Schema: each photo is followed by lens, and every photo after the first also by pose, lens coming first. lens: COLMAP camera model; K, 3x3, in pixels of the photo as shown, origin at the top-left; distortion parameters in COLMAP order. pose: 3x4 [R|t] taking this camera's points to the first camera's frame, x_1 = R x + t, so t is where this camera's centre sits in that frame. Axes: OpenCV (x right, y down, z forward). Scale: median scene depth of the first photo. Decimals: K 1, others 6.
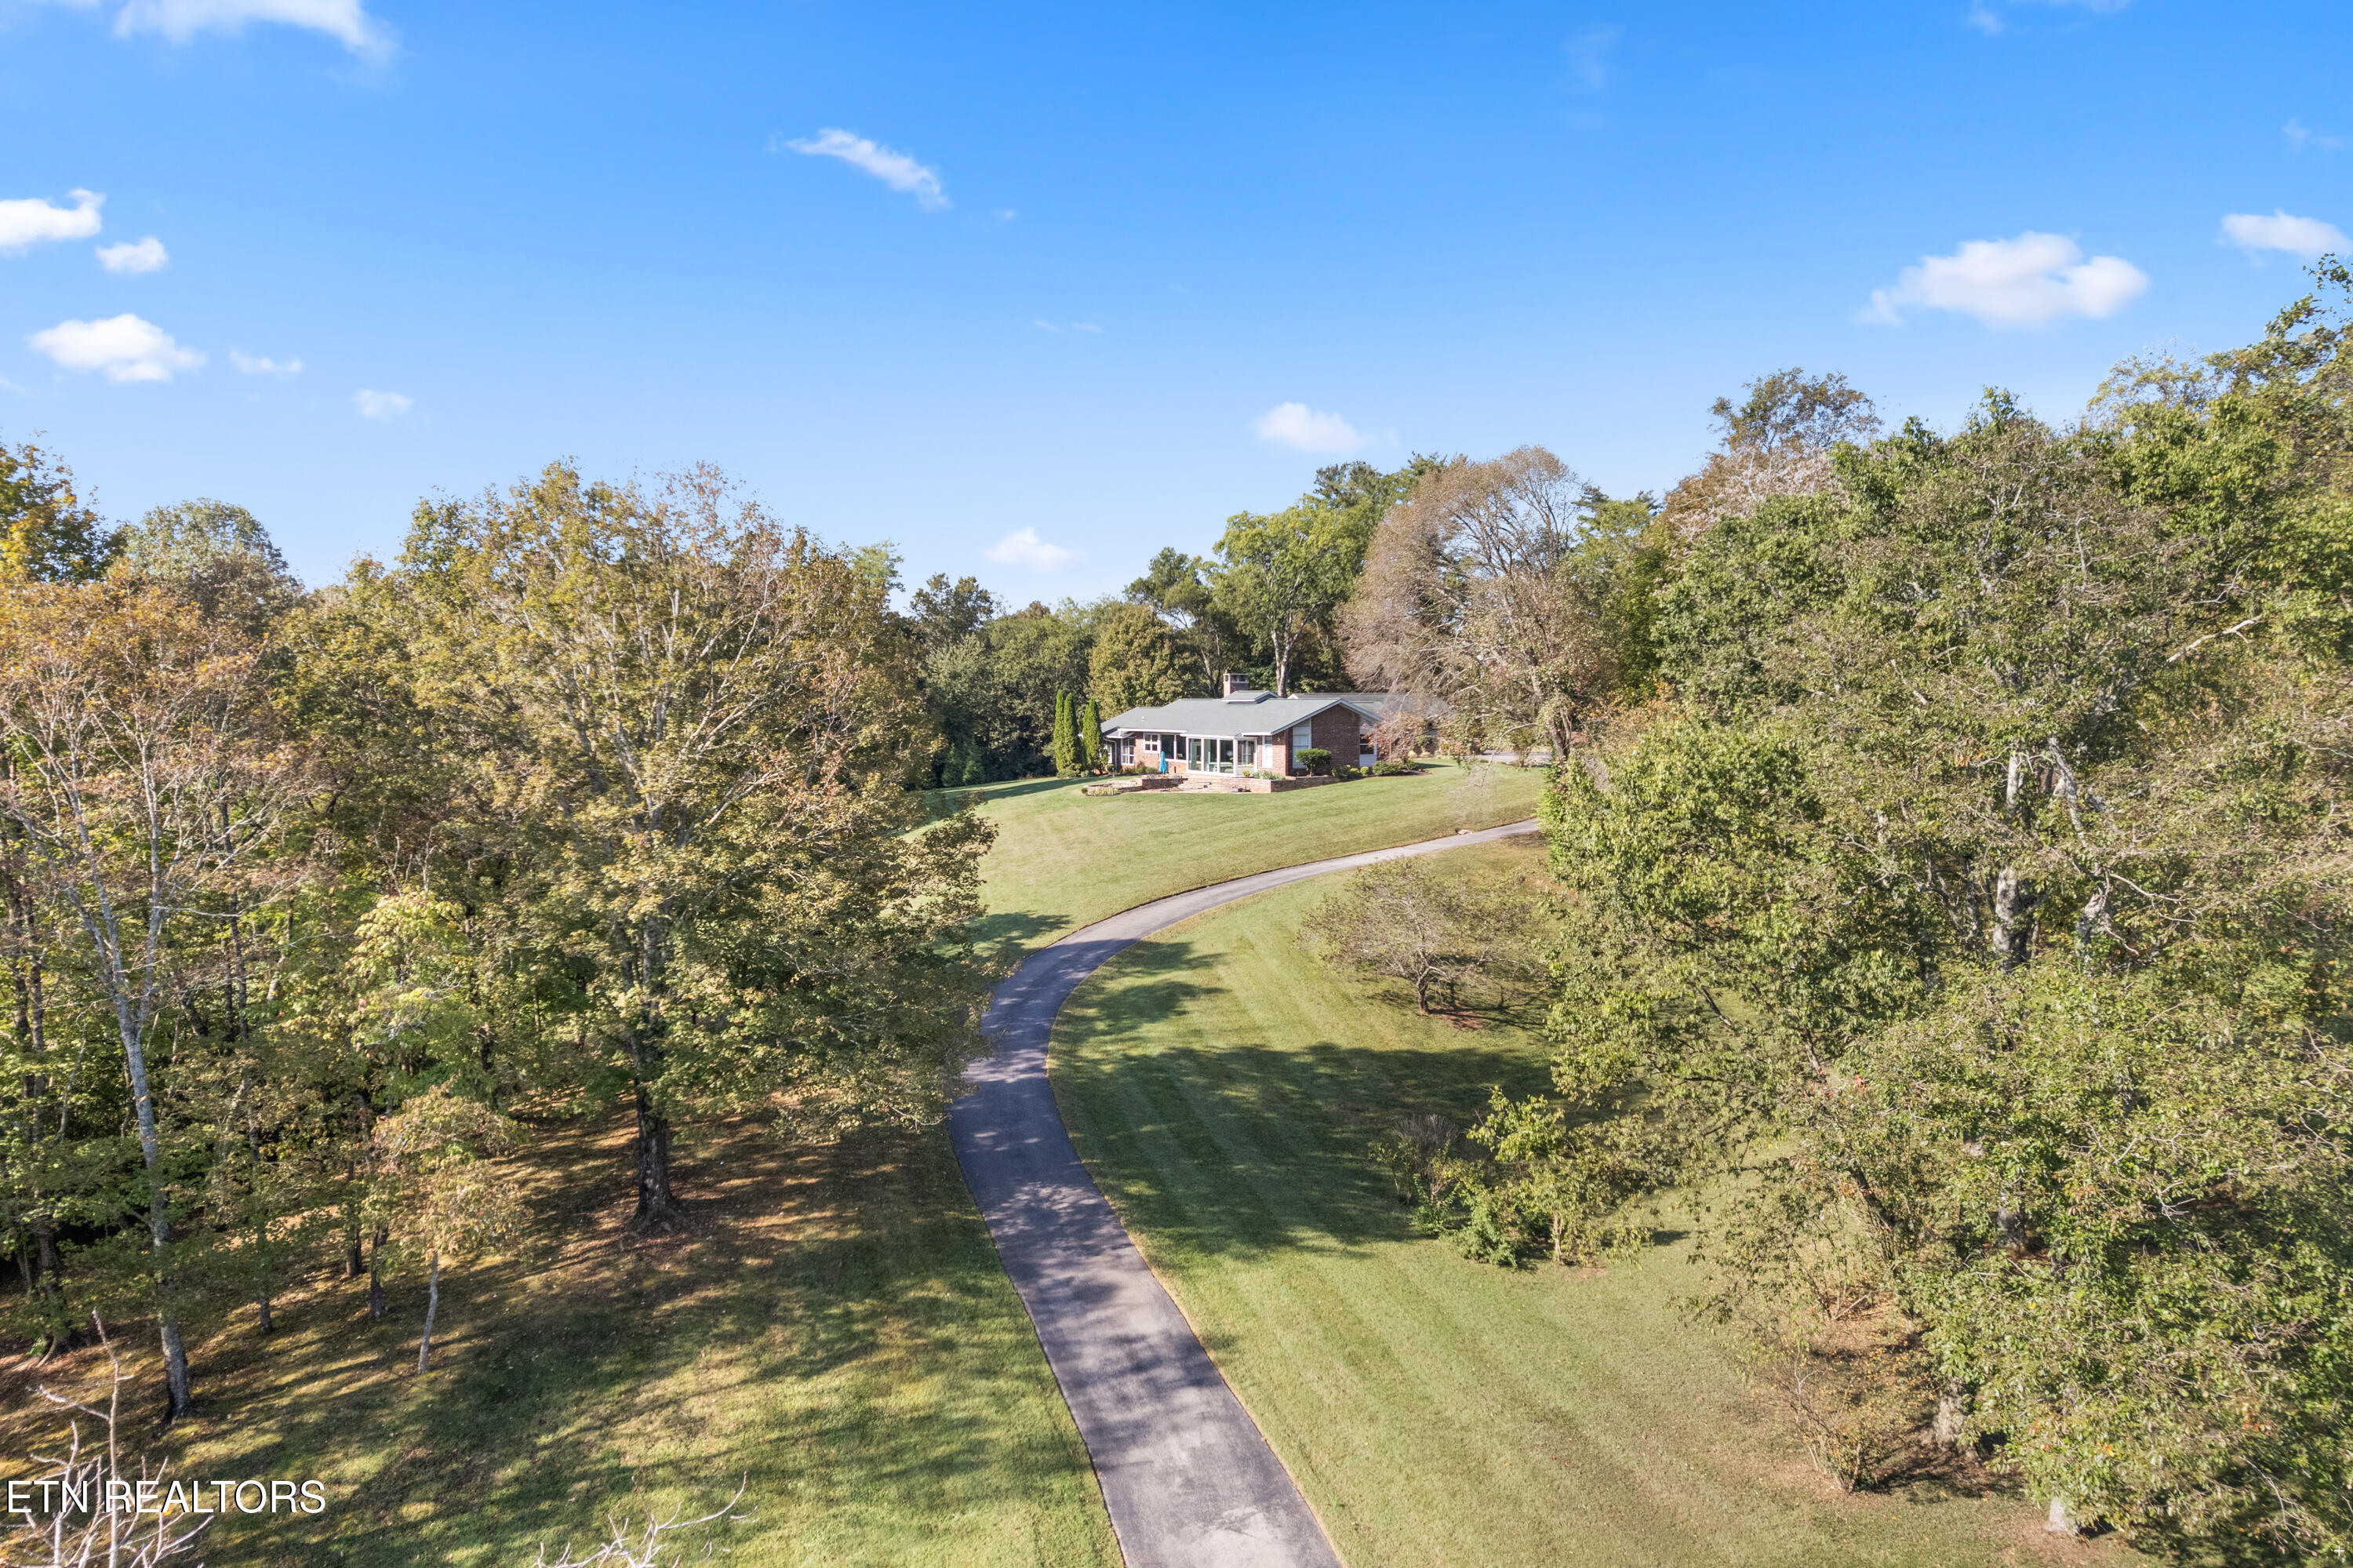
lens RADIAL K [[1490.1, 0, 1180.9], [0, 1490.1, 777.9], [0, 0, 1]] dist [-0.055899, 0.034465]
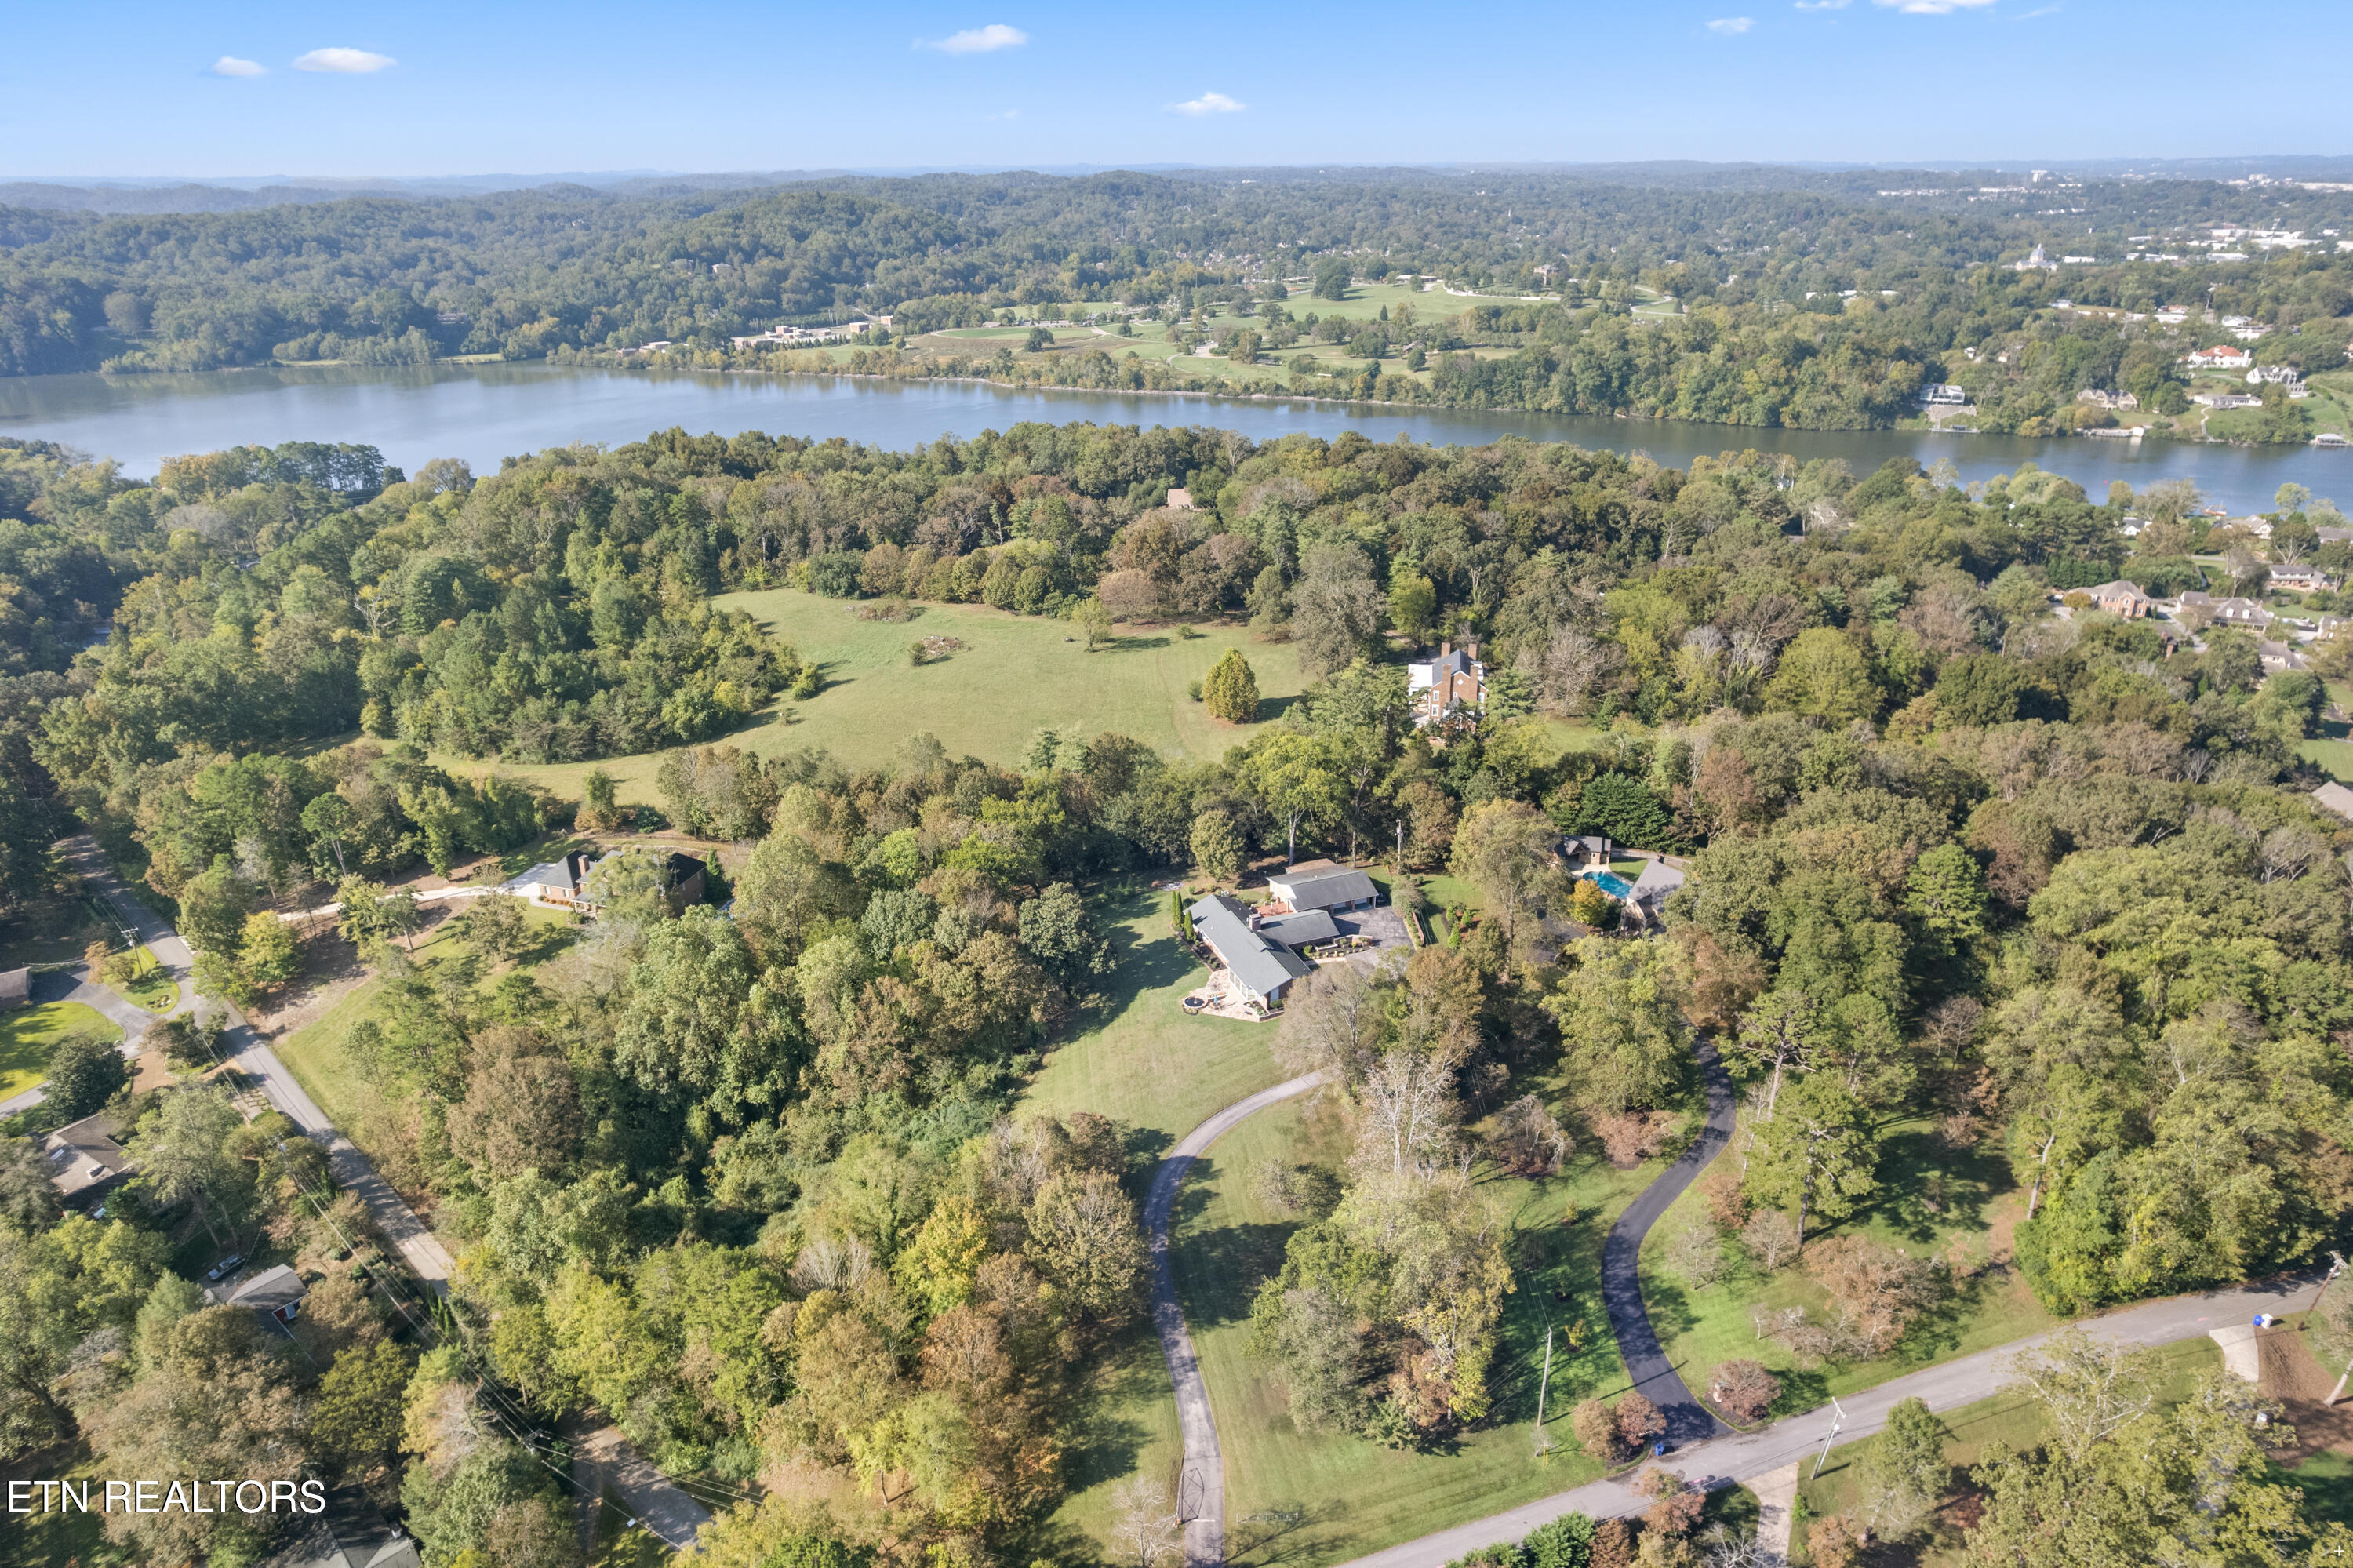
lens RADIAL K [[1490.1, 0, 1175.0], [0, 1490.1, 778.6], [0, 0, 1]] dist [-0.055899, 0.034465]
pose [[0.996210, 0.031181, -0.081204, 0.180689], [-0.001908, 0.941153, 0.337976, -1.974433], [0.086964, -0.336540, 0.937645, -1.922074]]
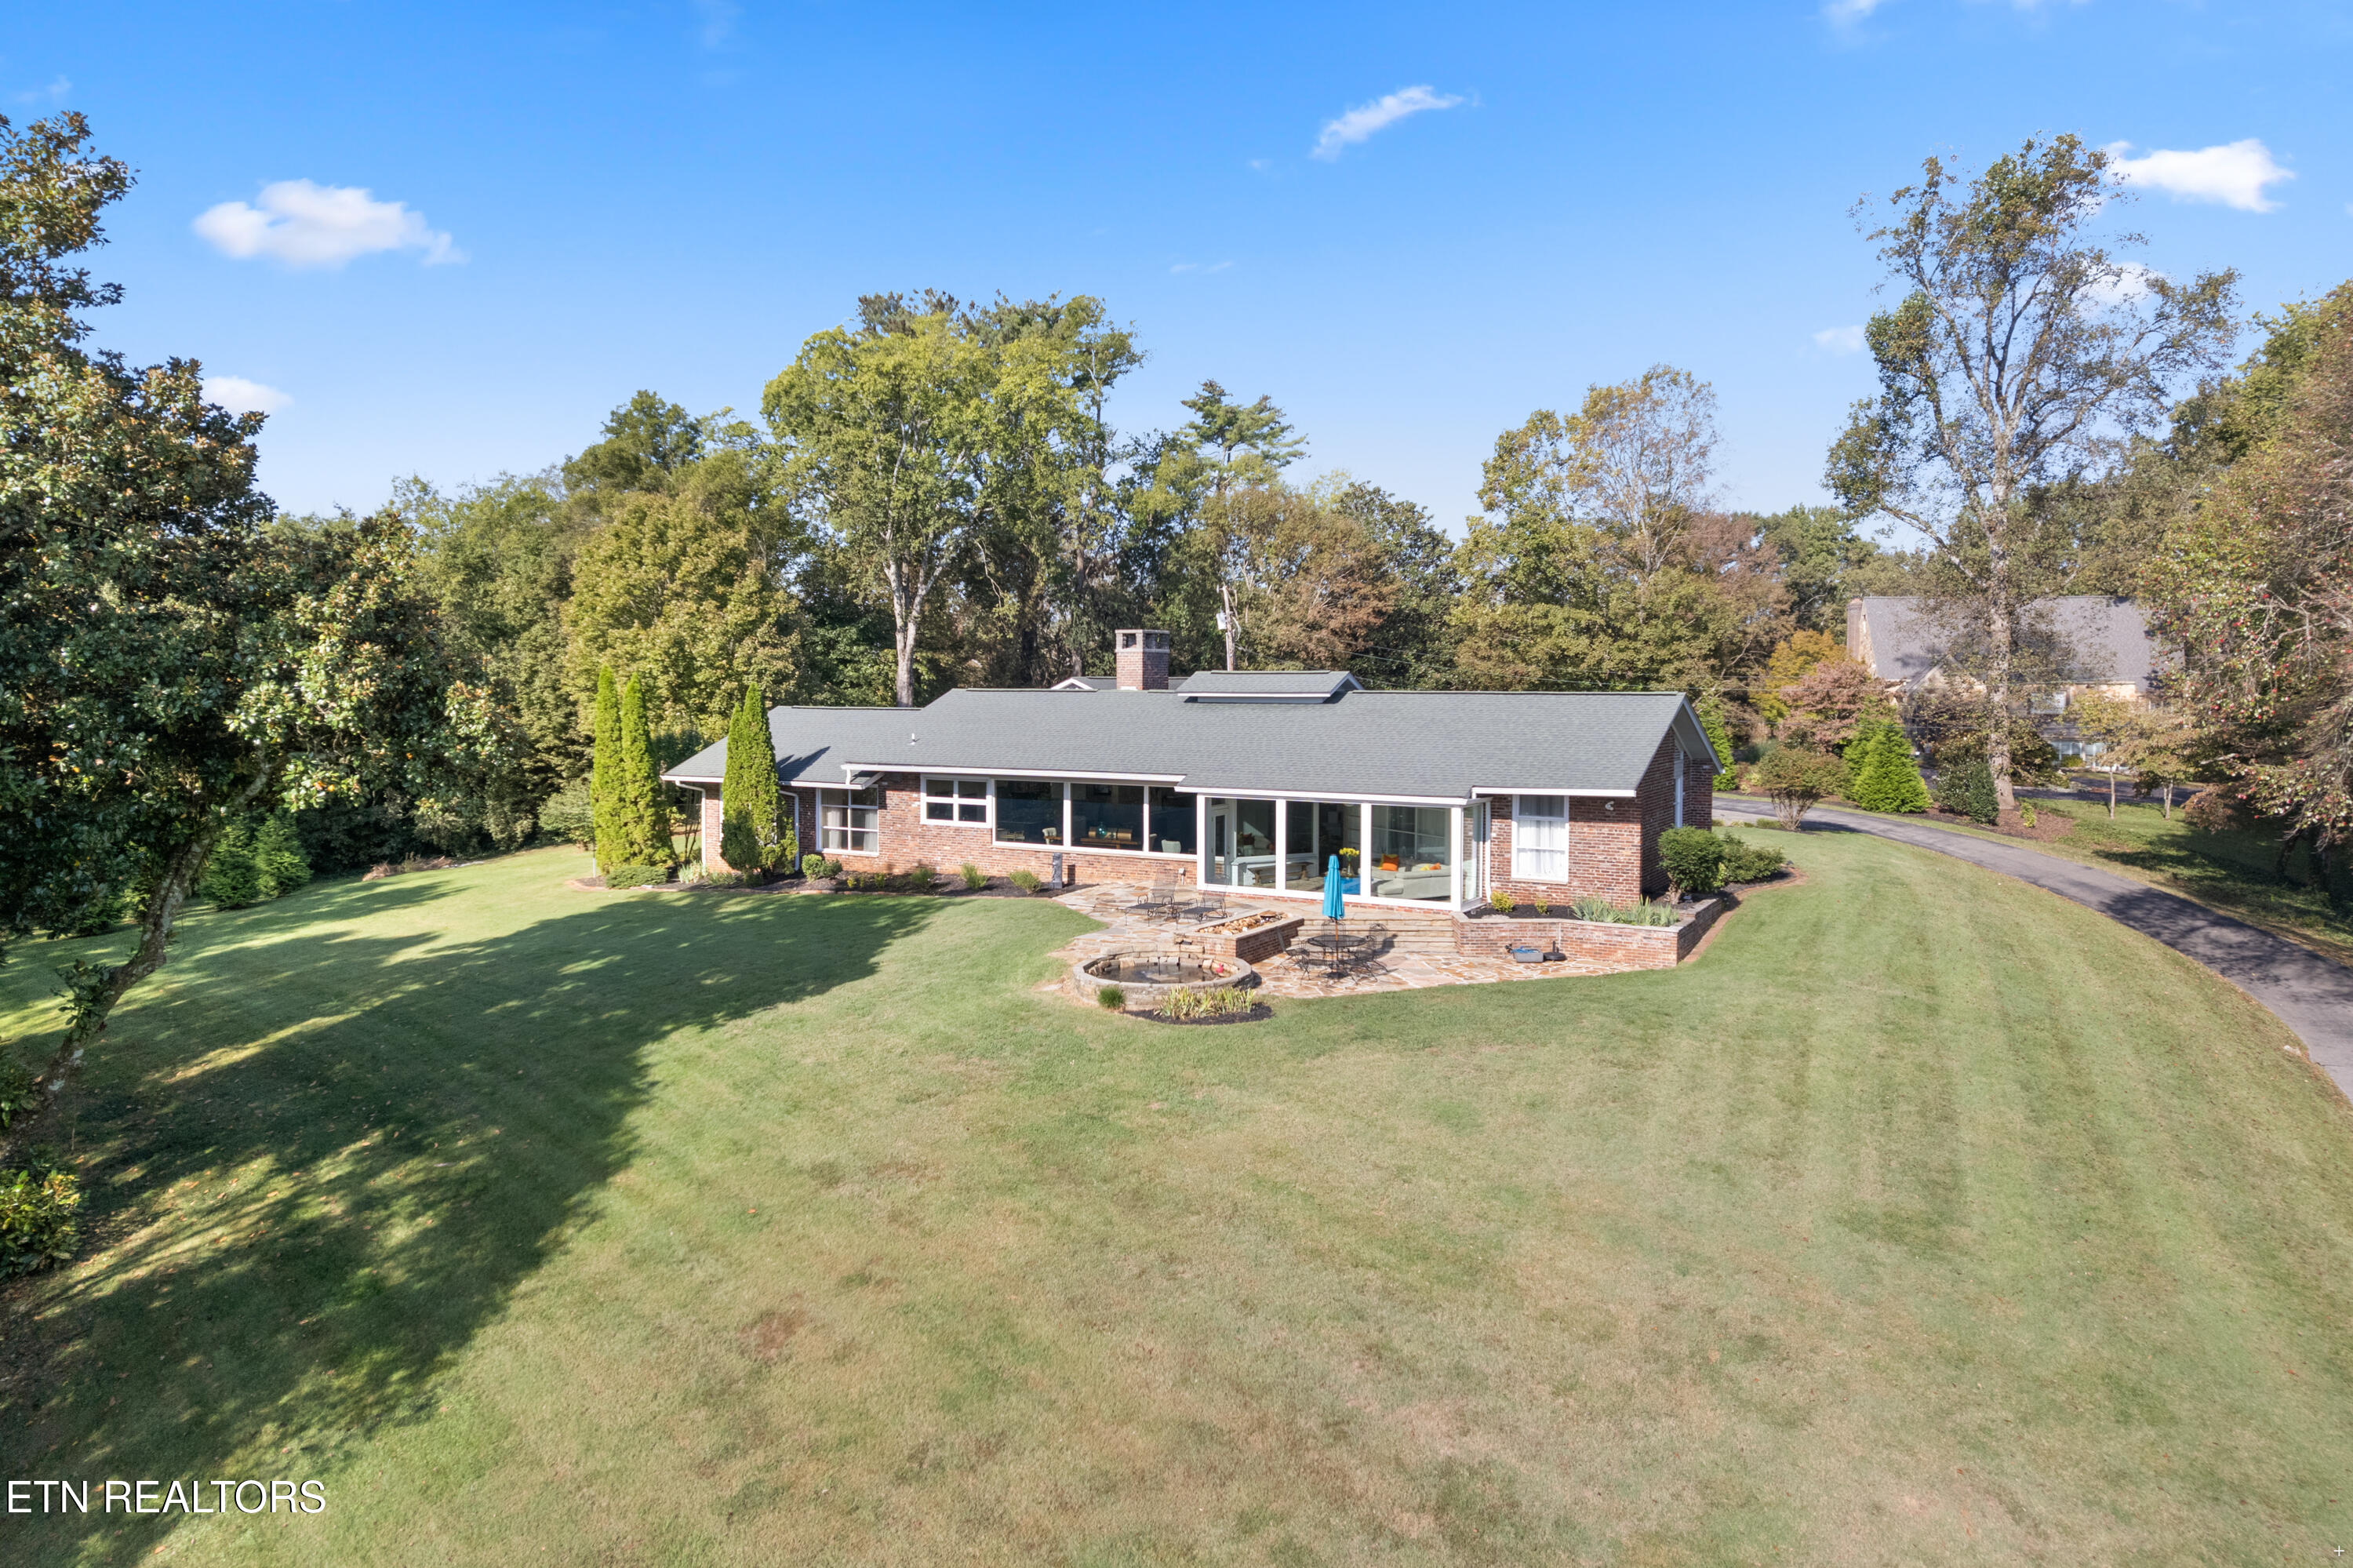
lens RADIAL K [[1490.1, 0, 1174.4], [0, 1490.1, 777.8], [0, 0, 1]] dist [-0.055899, 0.034465]
pose [[0.837400, -0.026024, 0.545971, -0.371899], [0.022150, 0.999661, 0.013677, -0.068263], [-0.546142, 0.000640, 0.837692, 1.299623]]
